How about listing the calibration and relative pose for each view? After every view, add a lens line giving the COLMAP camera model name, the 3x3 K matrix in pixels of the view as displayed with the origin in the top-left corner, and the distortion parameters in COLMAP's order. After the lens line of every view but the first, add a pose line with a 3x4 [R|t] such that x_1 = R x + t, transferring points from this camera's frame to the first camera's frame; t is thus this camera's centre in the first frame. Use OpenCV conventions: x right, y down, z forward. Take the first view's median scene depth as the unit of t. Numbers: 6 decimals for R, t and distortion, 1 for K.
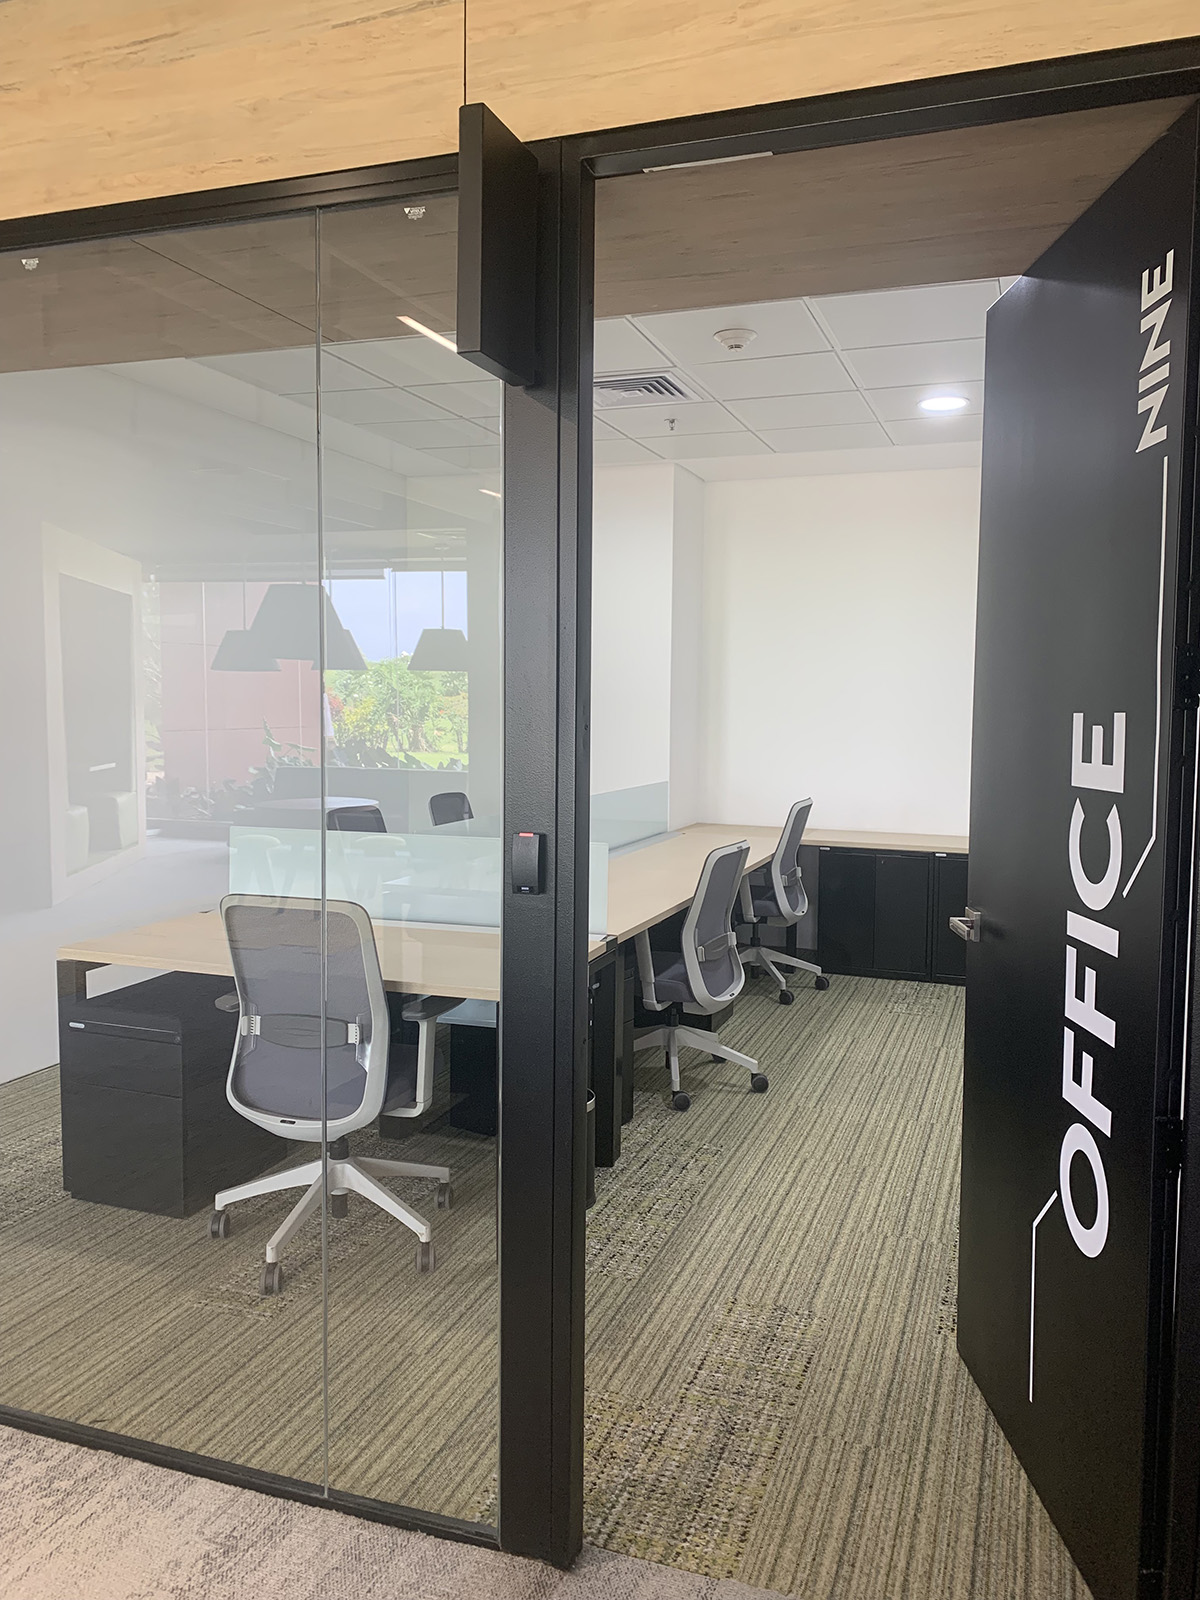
lens RADIAL K [[1239.5, 0, 598.0], [0, 1239.5, 795.5], [0, 0, 1]] dist [0.001236, 0.004388]
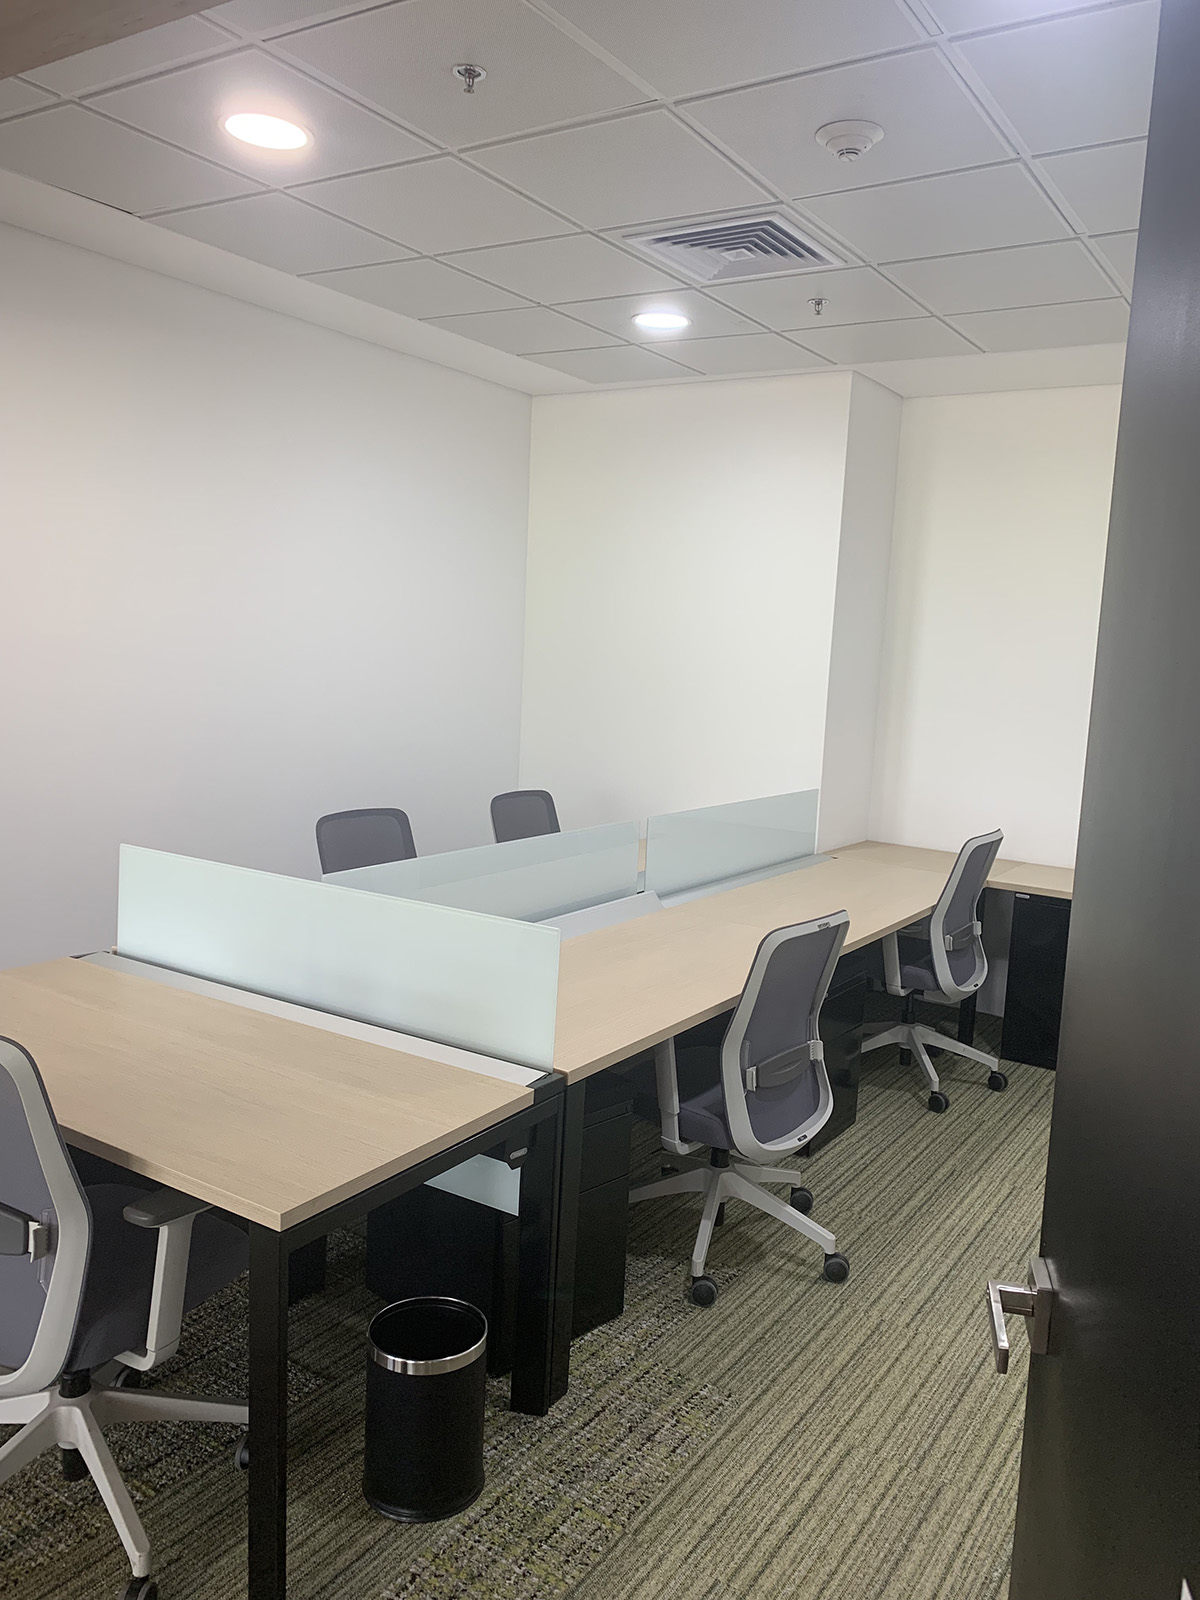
lens RADIAL K [[1239.5, 0, 604.0], [0, 1239.5, 802.4], [0, 0, 1]] dist [0.001236, 0.004388]
pose [[0.973773, 0.065625, -0.217853, 0.137267], [-0.056233, 0.997212, 0.049043, -0.049648], [0.220464, -0.035506, 0.974749, 0.314040]]
